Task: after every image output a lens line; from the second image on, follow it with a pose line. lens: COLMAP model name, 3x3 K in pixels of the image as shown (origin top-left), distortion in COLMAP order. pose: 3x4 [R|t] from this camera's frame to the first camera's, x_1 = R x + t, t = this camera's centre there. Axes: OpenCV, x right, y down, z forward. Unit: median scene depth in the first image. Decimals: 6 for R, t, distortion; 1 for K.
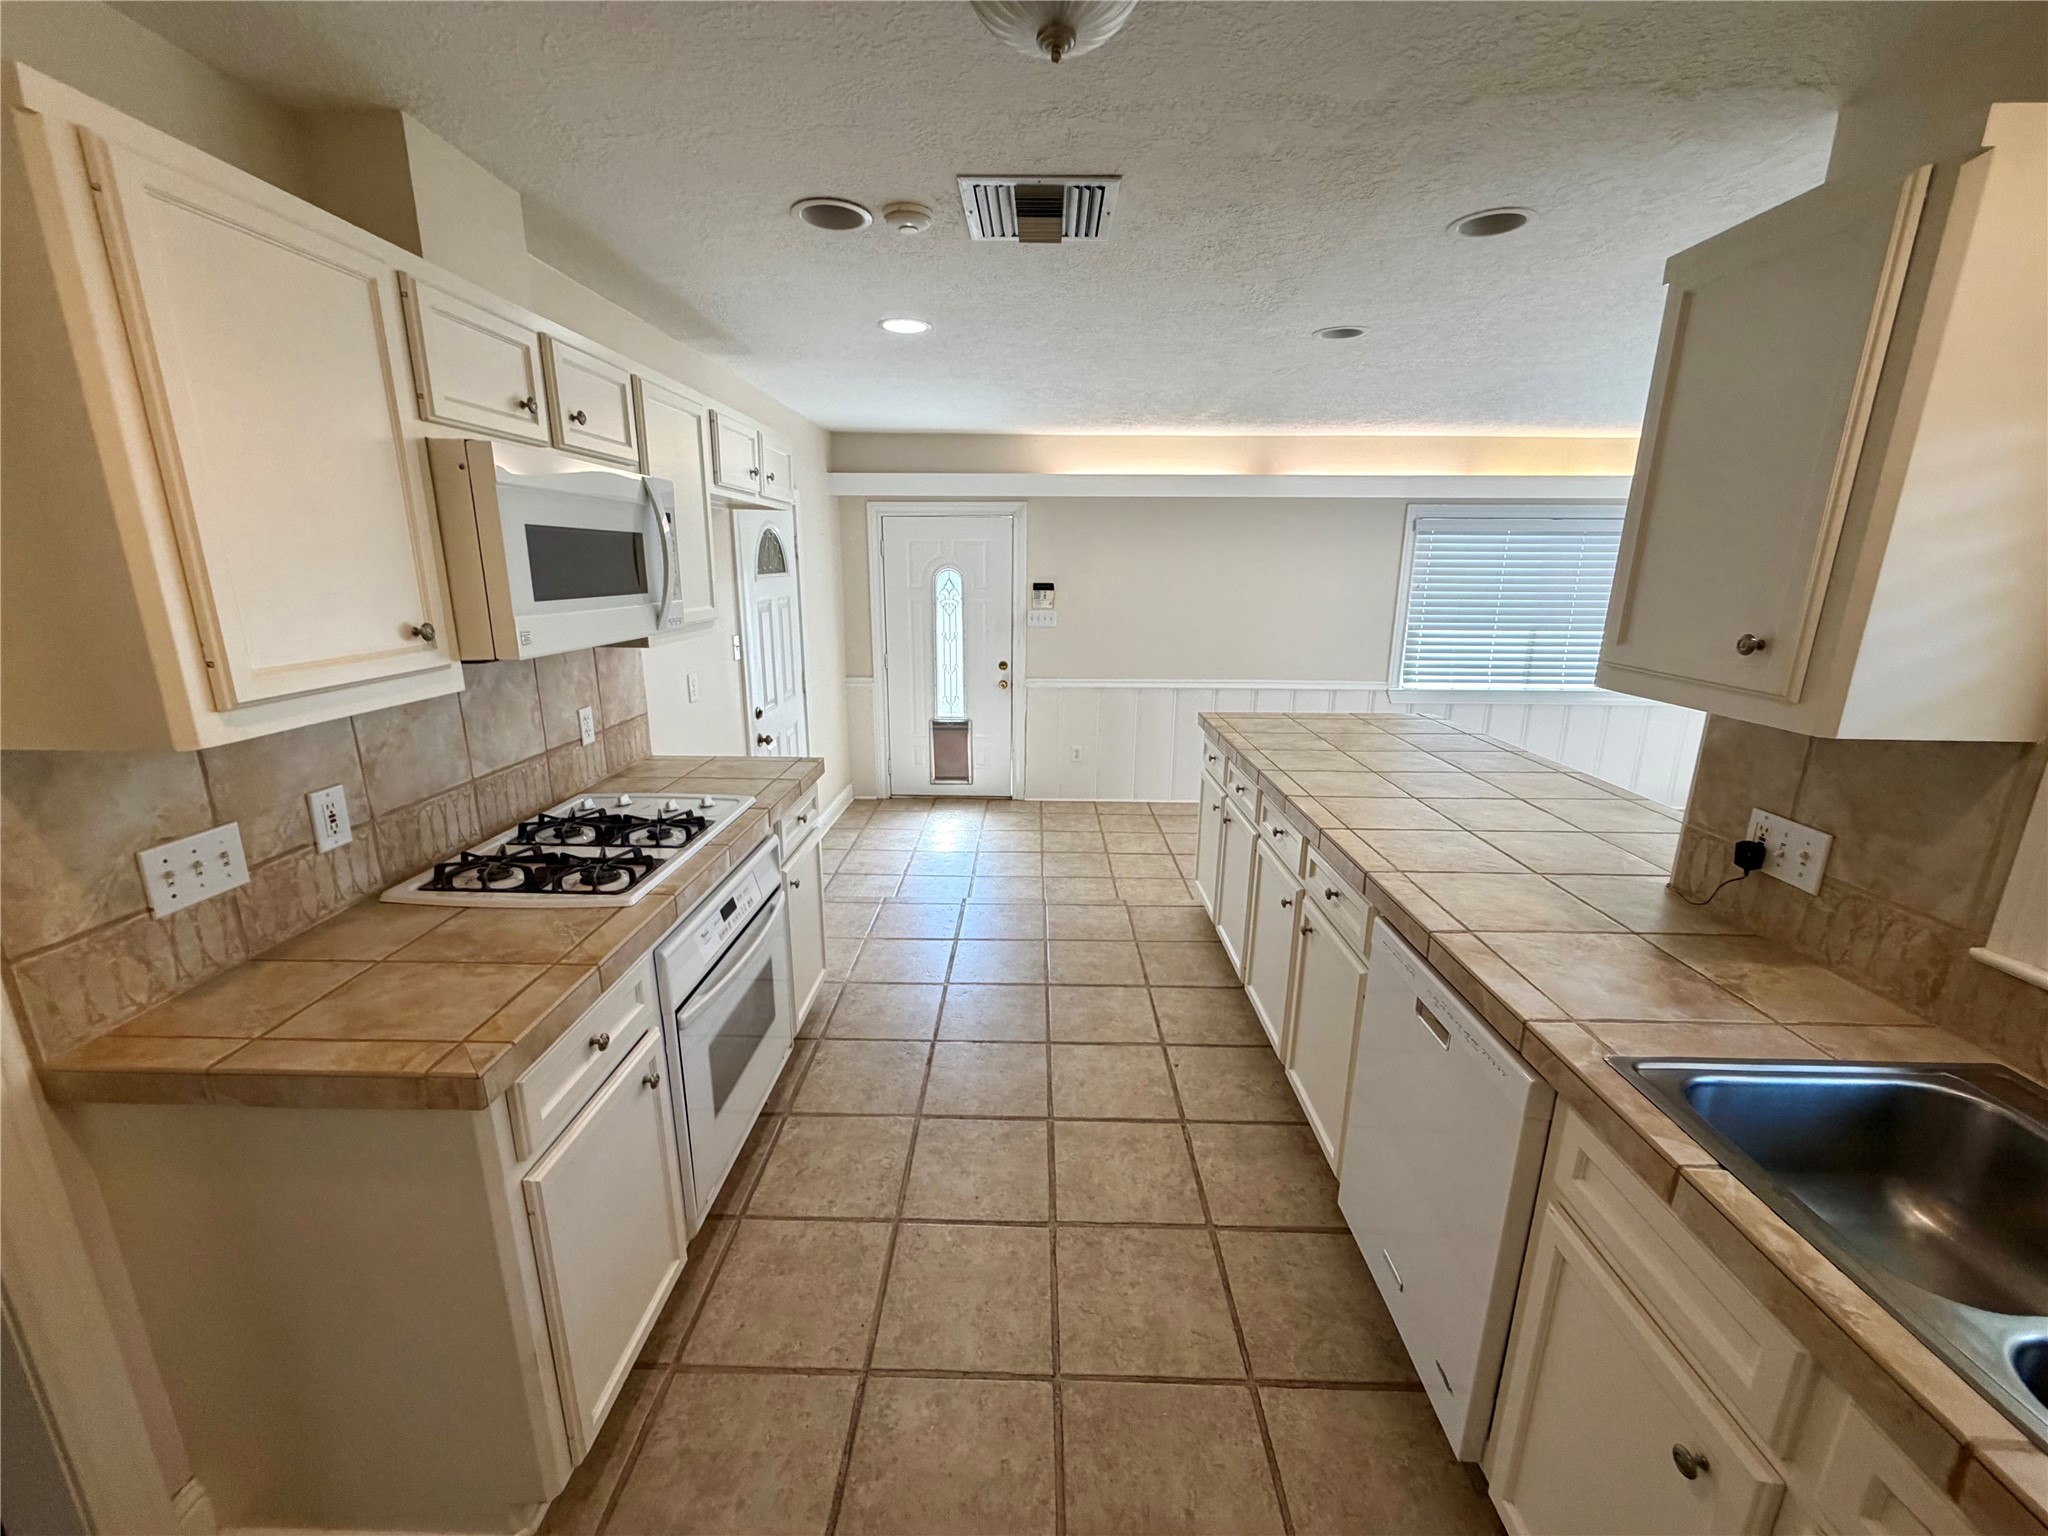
lens RADIAL K [[819.0, 0, 1016.5], [0, 819.0, 767.6], [0, 0, 1]] dist [0.002764, 0.000000]
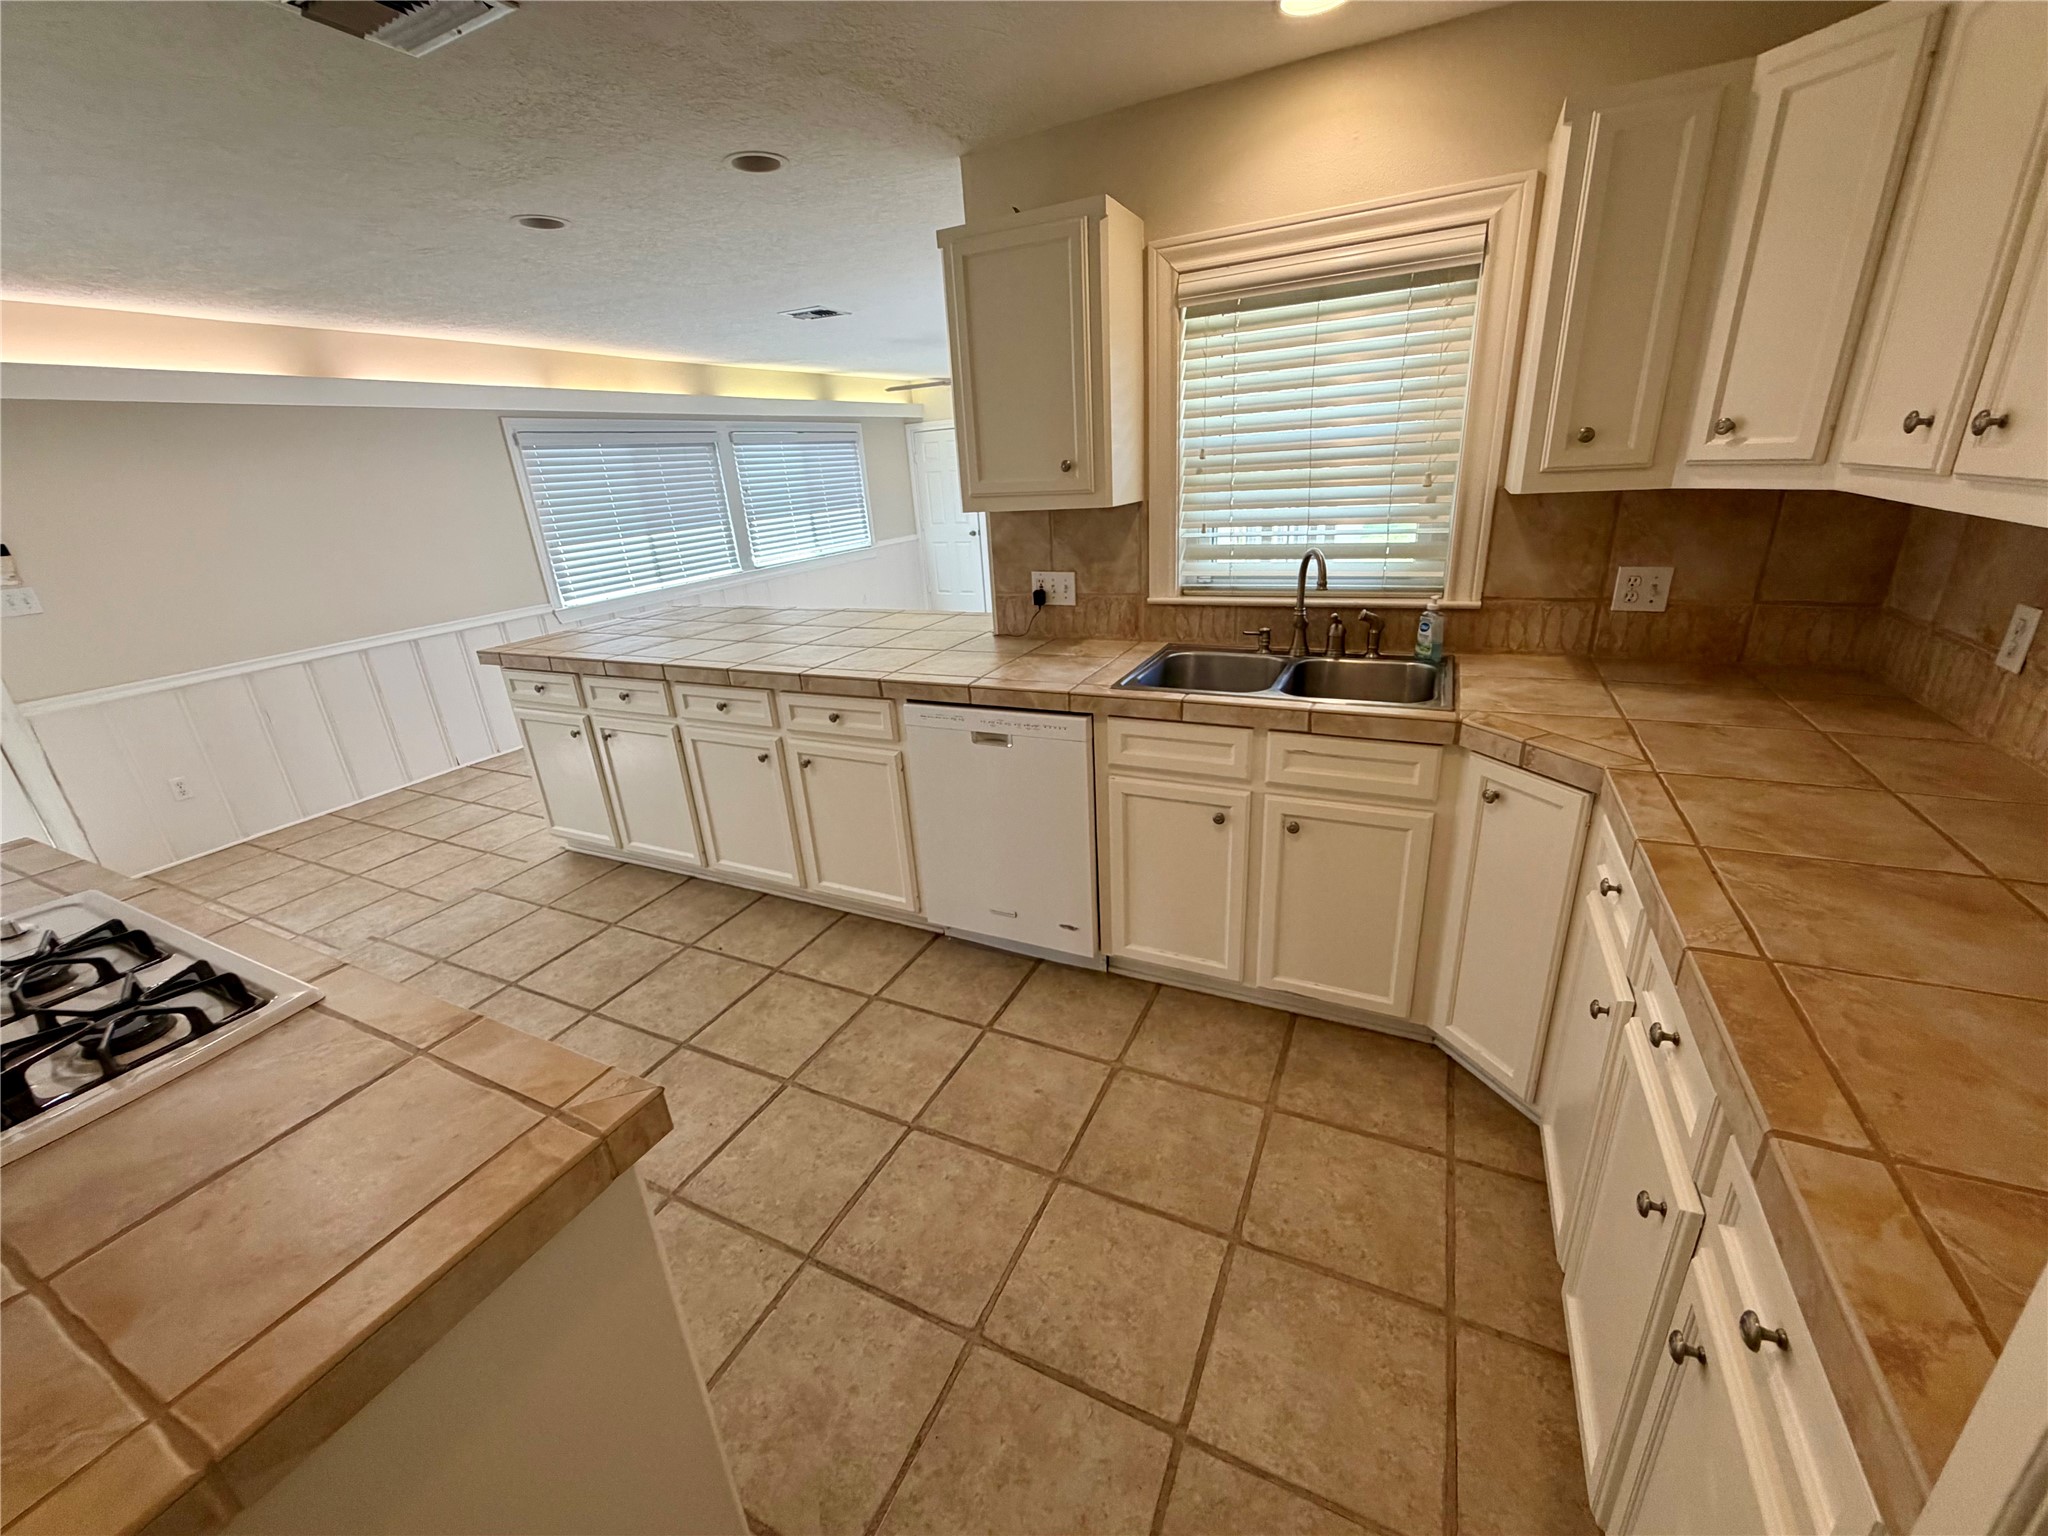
lens RADIAL K [[819.0, 0, 1016.5], [0, 819.0, 767.6], [0, 0, 1]] dist [0.002764, 0.000000]
pose [[0.423209, -0.349761, 0.835800, -0.596783], [0.287021, 0.926727, 0.242477, 0.001718], [-0.859368, 0.137273, 0.492588, 0.164074]]
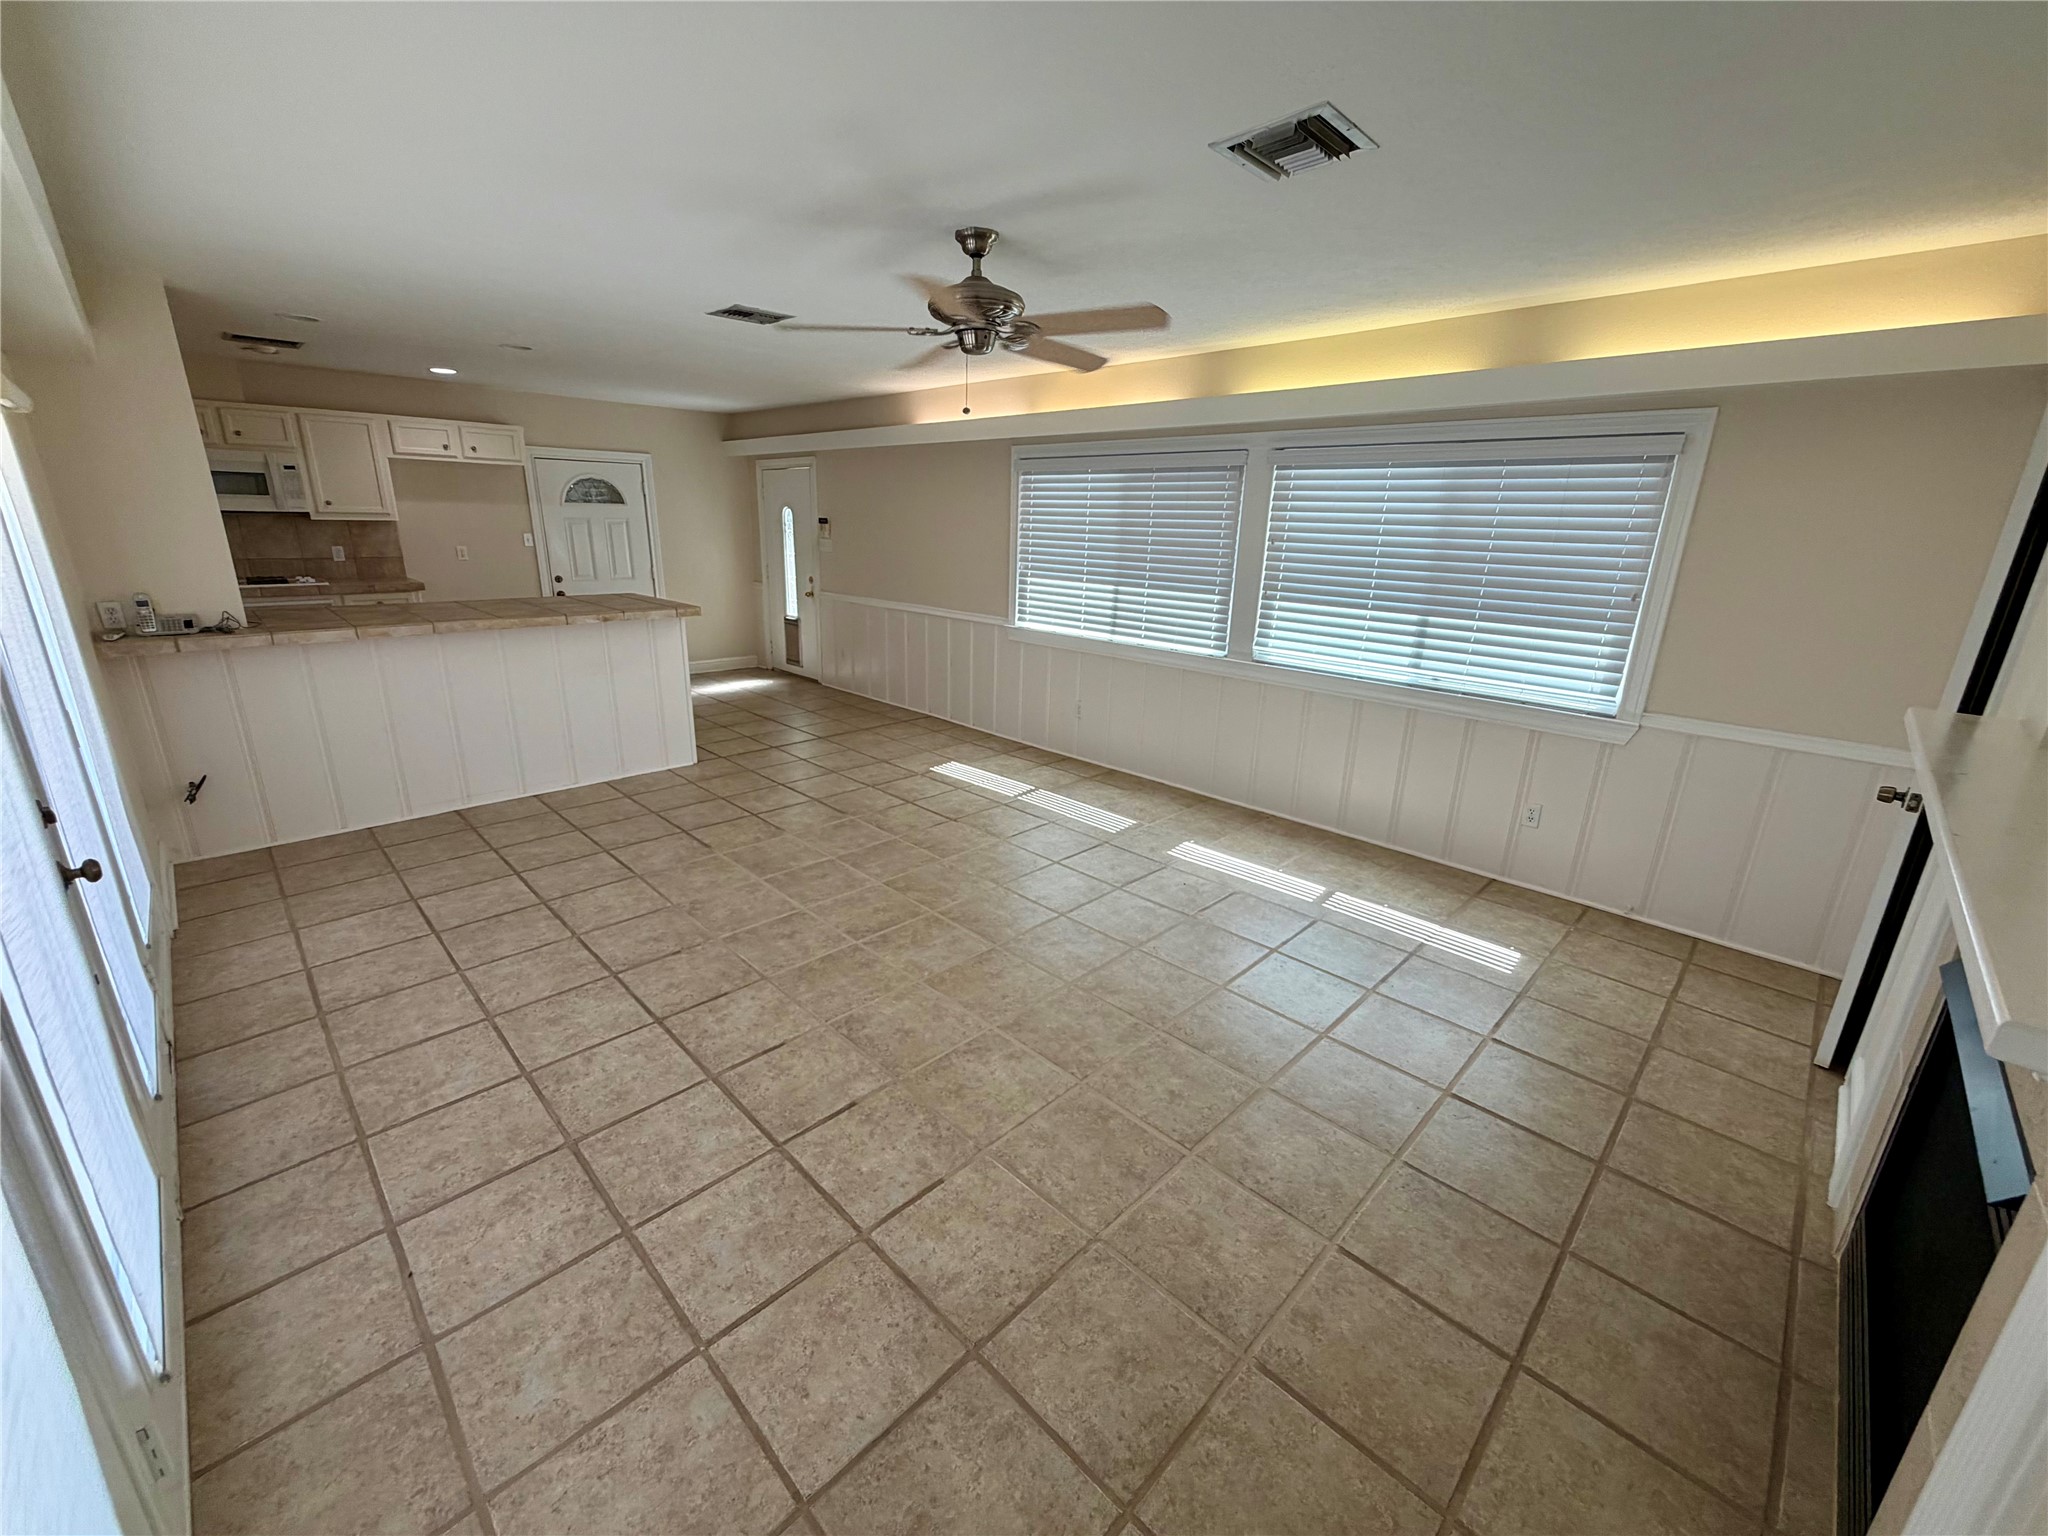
lens RADIAL K [[819.0, 0, 1016.5], [0, 819.0, 767.6], [0, 0, 1]] dist [0.002764, 0.000000]
pose [[0.724365, 0.213572, -0.655502, 3.451680], [-0.190077, 0.975823, 0.107891, -0.098255], [0.662696, 0.046443, 0.747447, 0.678017]]
